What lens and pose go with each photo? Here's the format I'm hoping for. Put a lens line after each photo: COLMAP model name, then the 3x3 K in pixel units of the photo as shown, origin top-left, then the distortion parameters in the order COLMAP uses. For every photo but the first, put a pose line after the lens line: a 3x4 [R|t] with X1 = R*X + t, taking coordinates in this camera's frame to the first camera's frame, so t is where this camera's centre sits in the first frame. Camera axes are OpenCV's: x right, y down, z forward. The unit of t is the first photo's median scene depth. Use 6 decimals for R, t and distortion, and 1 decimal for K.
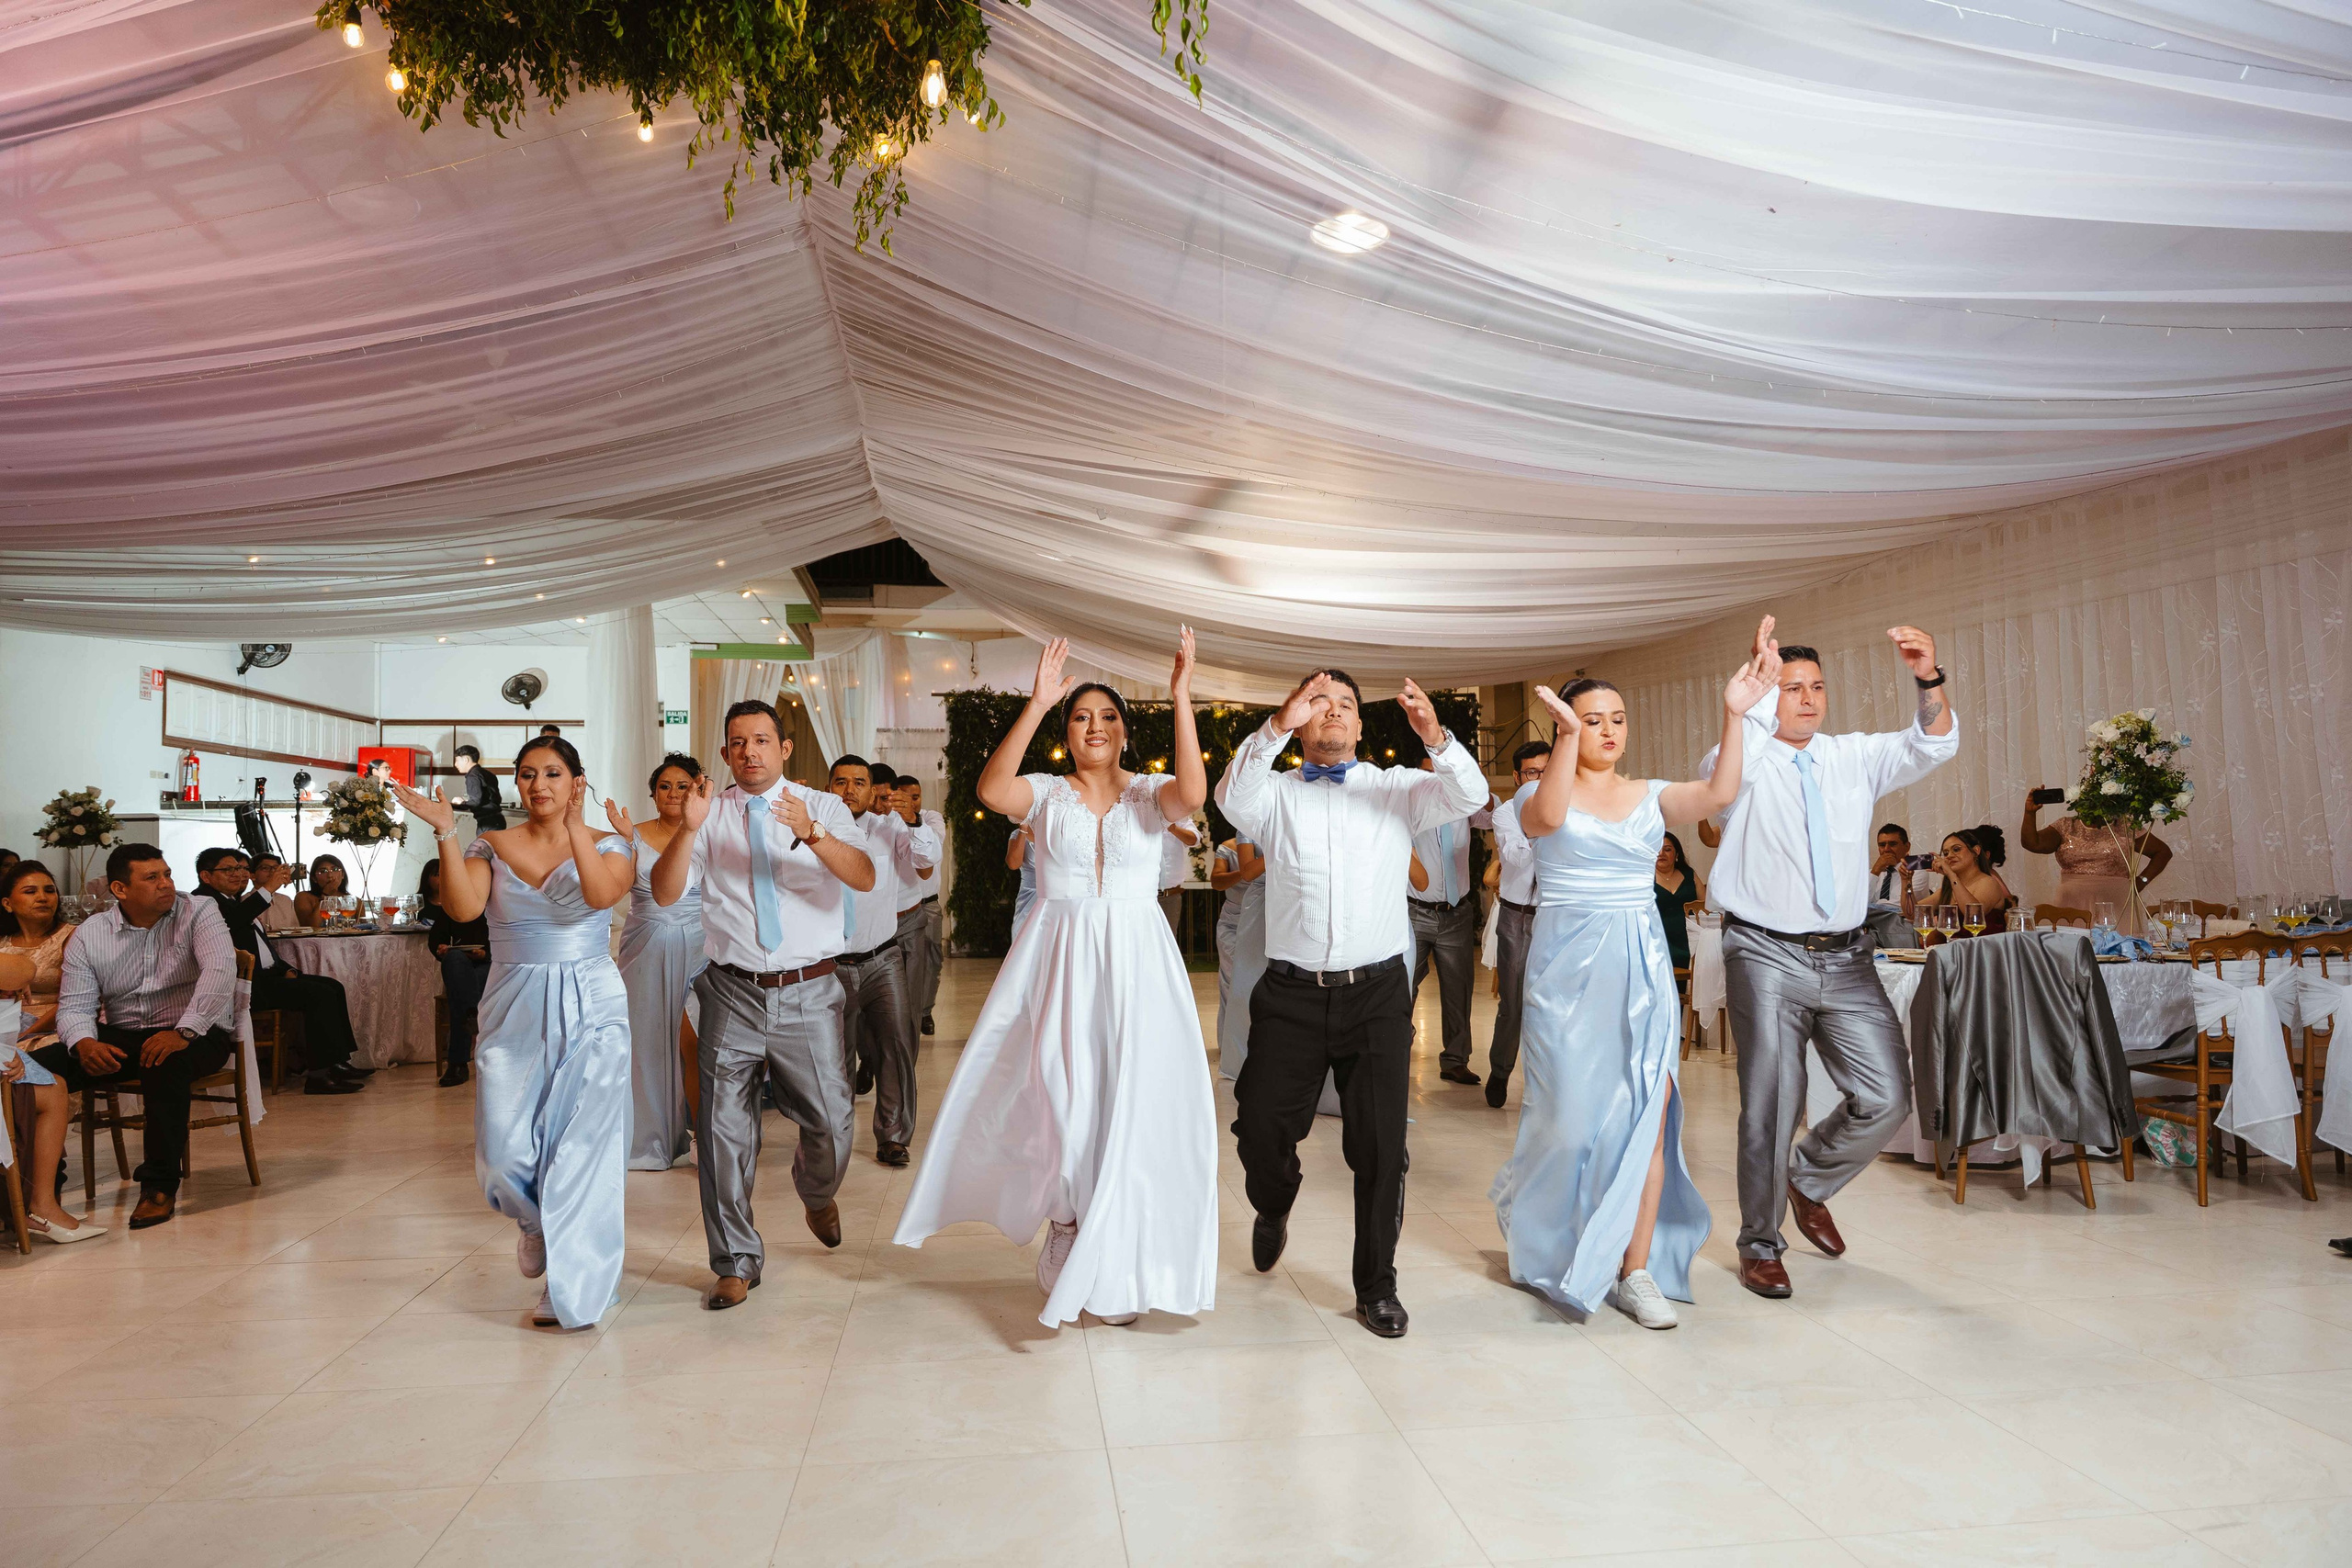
lens RADIAL K [[1550.7, 0, 1177.6], [0, 1550.7, 793.2], [0, 0, 1]] dist [-0.005746, -0.000986]
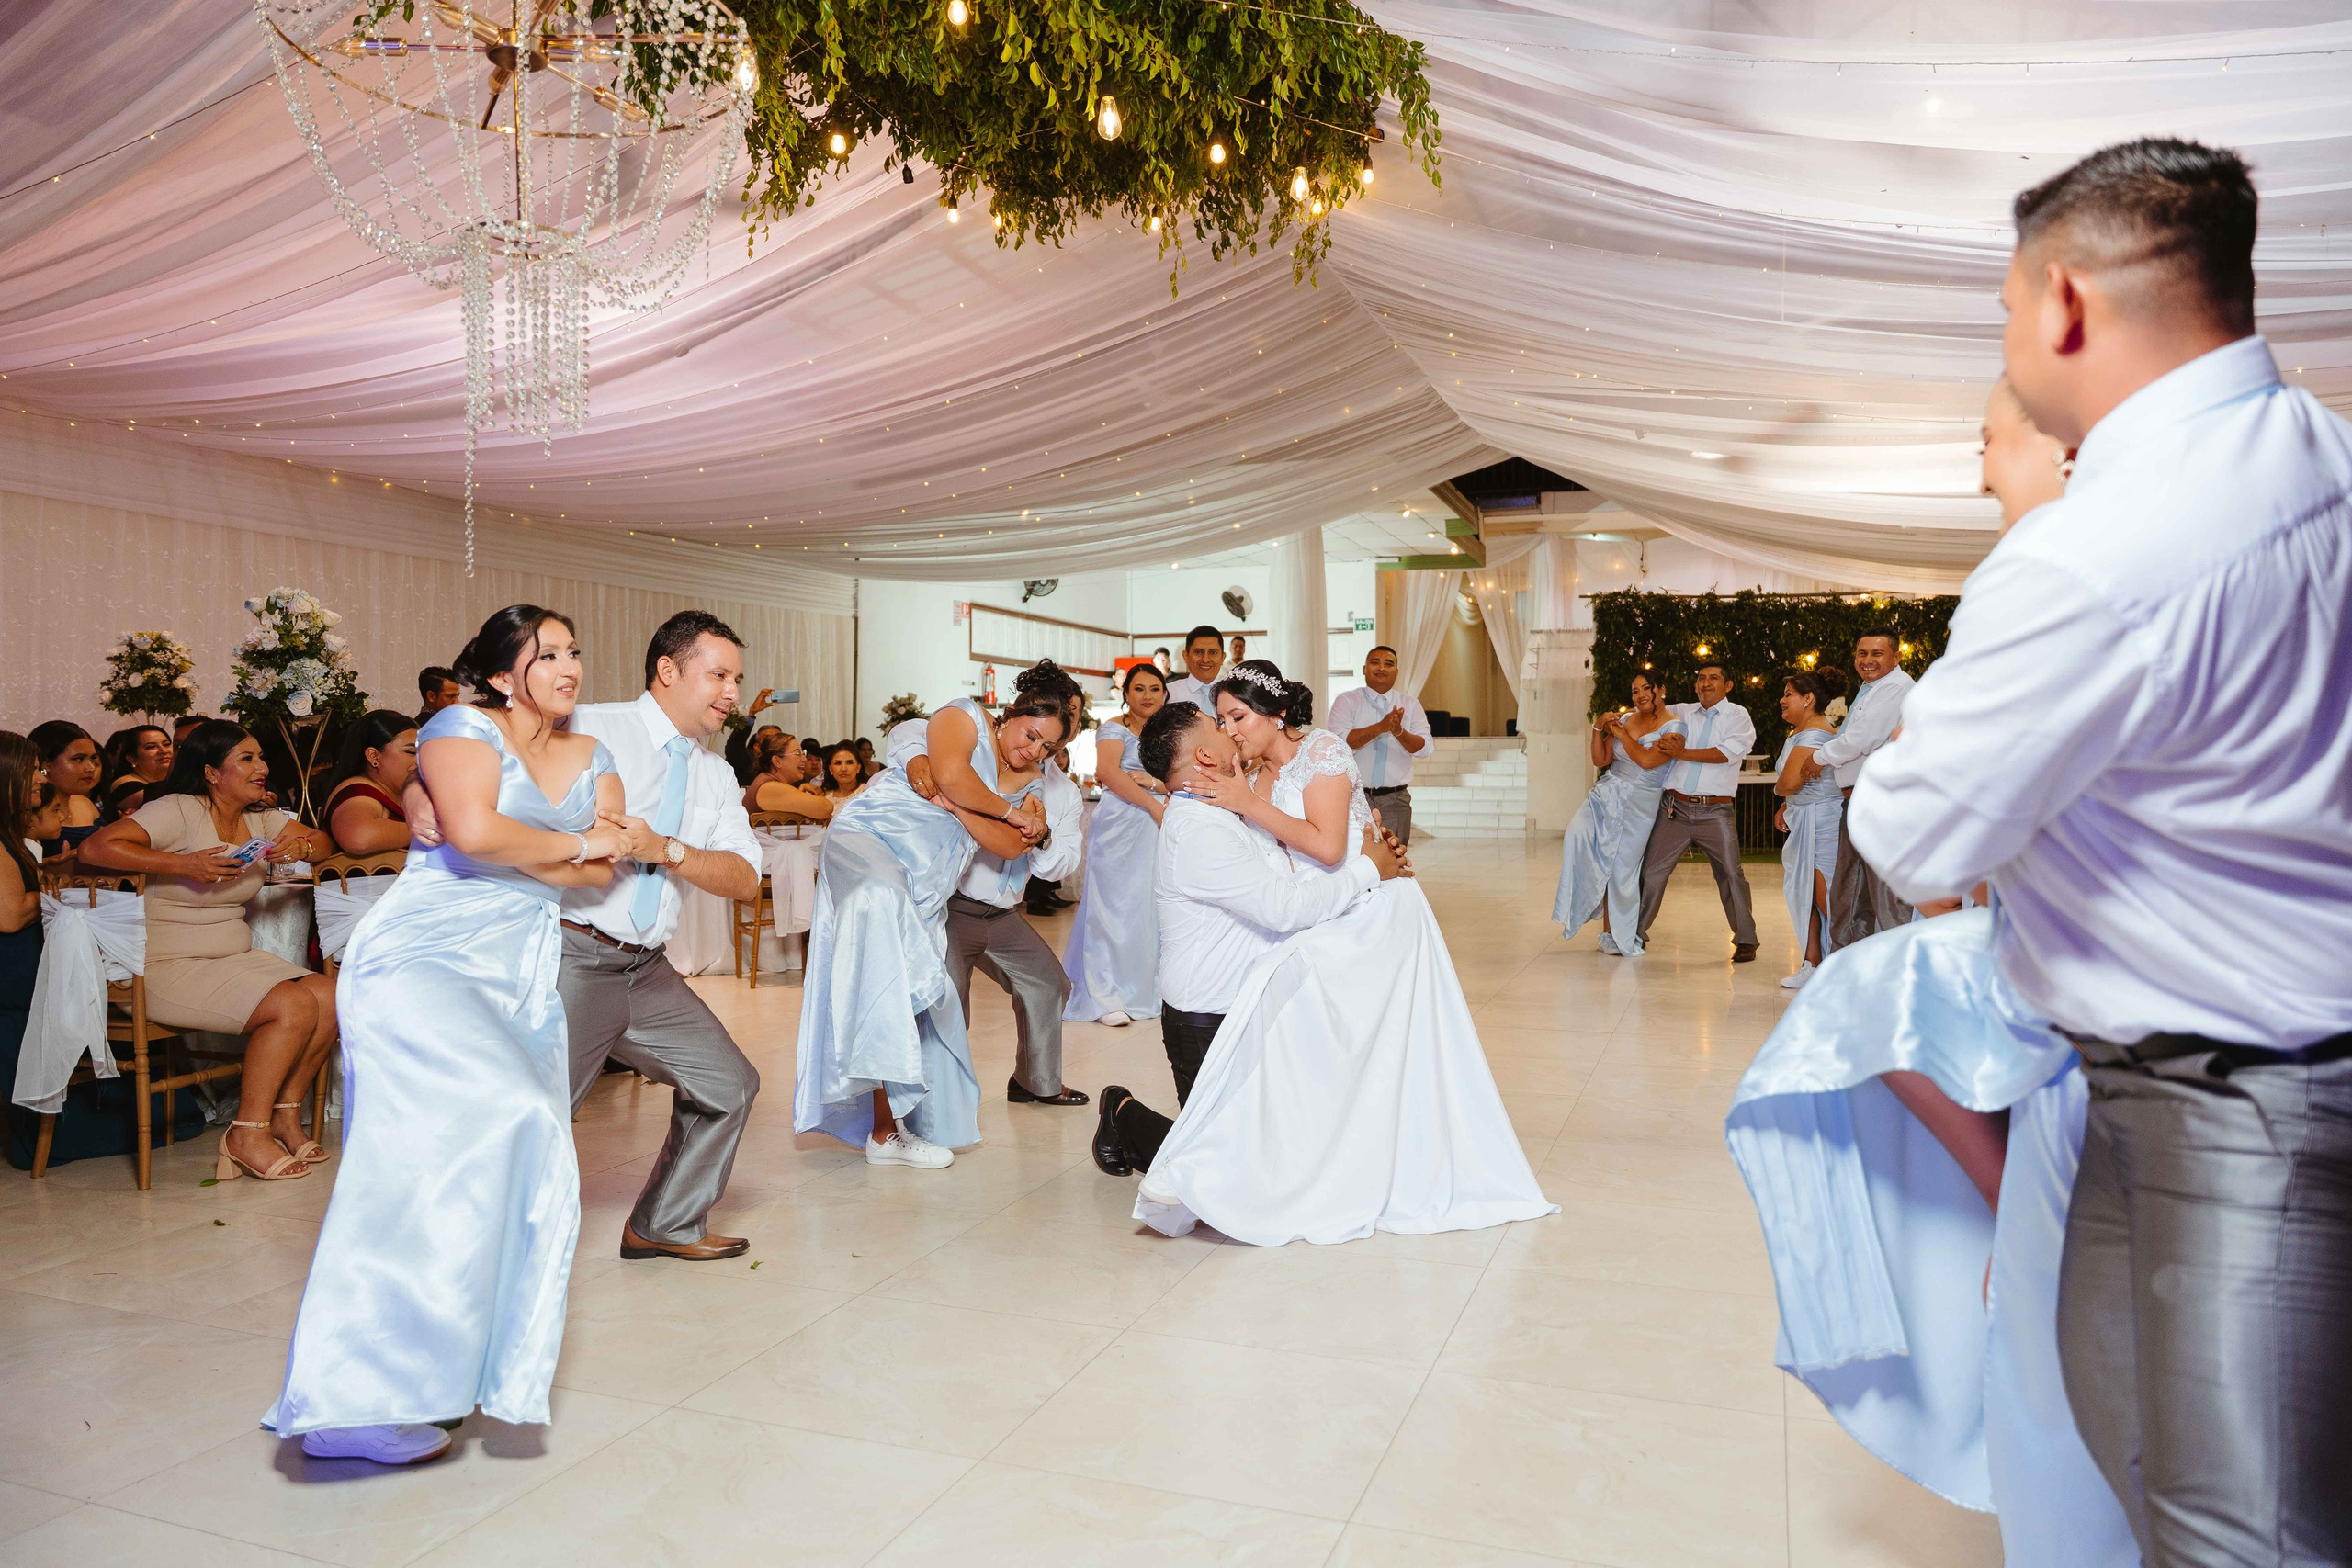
lens RADIAL K [[1568.6, 0, 1176.0], [0, 1568.6, 784.0], [0, 0, 1]] dist [-0.006684, -0.002054]
pose [[0.884644, 0.015870, -0.465998, 0.178910], [0.011620, 0.998360, 0.056059, 0.001412], [0.466123, -0.055007, 0.883008, -0.144039]]
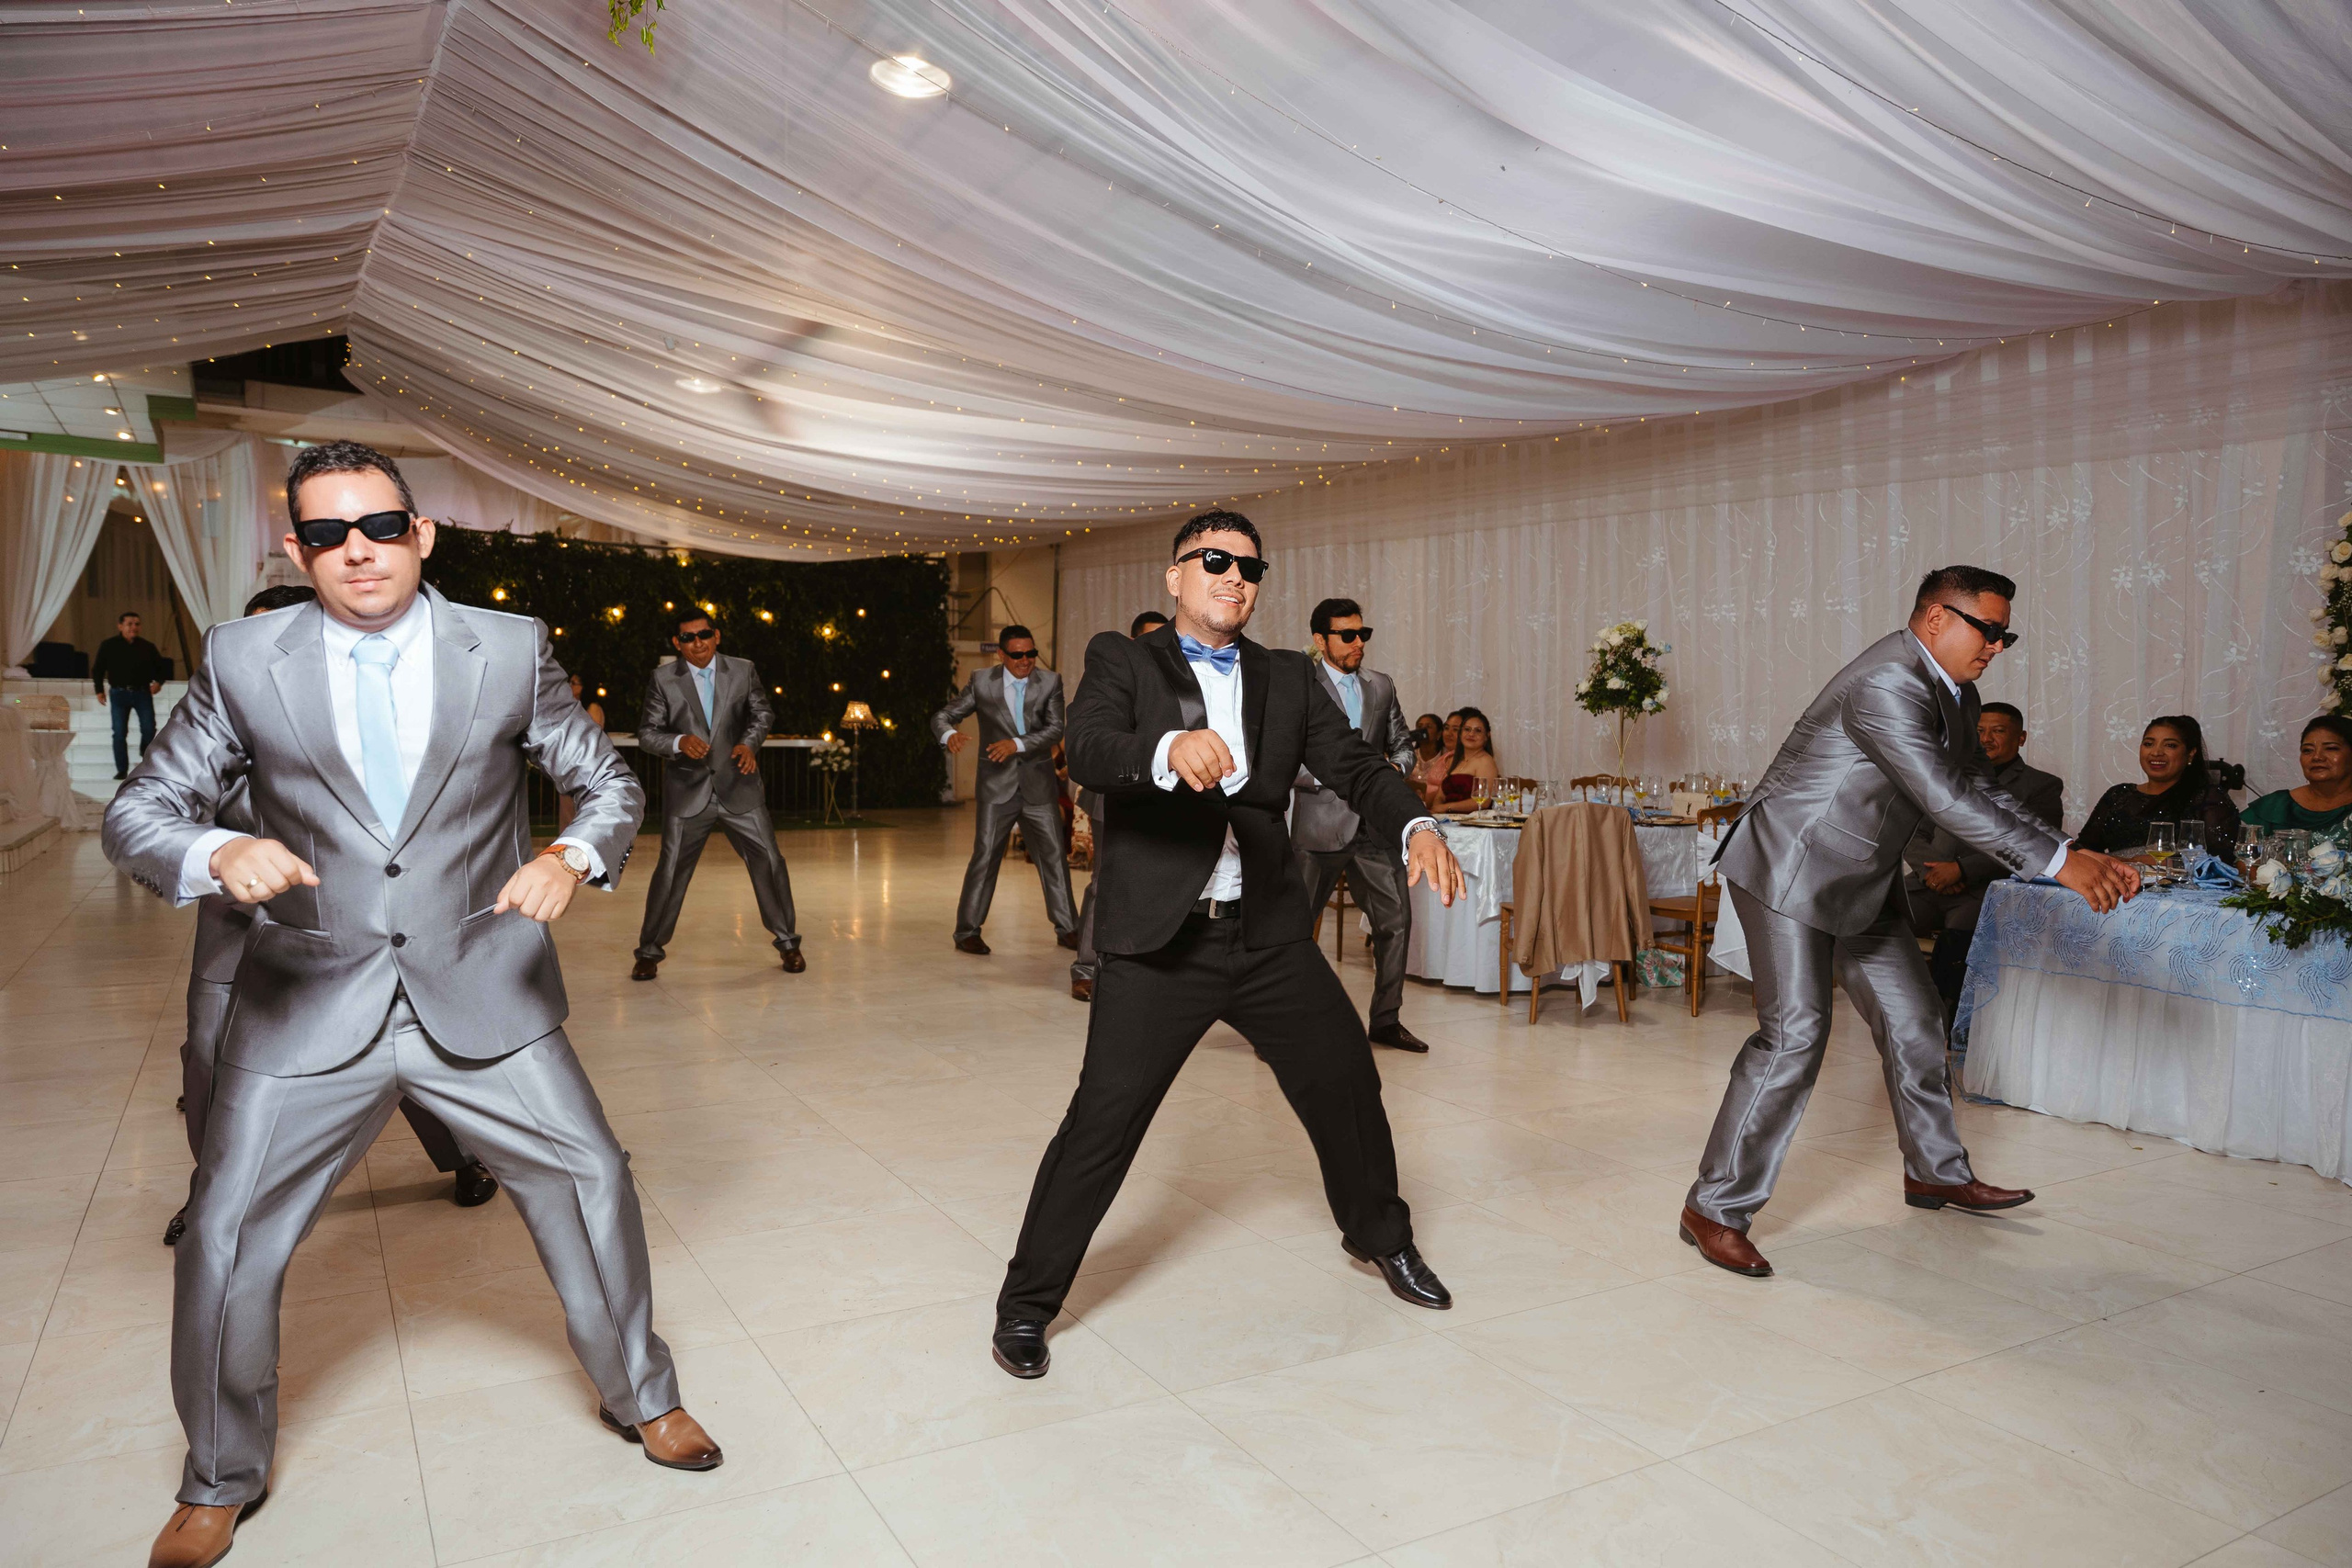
lens RADIAL K [[1555.9, 0, 1176.0], [0, 1555.9, 784.0], [0, 0, 1]] dist [-0.003060, -0.001116]
pose [[0.917889, 0.010380, 0.396700, -0.135443], [-0.043849, 0.996189, 0.075392, -0.001392], [-0.394406, -0.086597, 0.914847, 0.005428]]
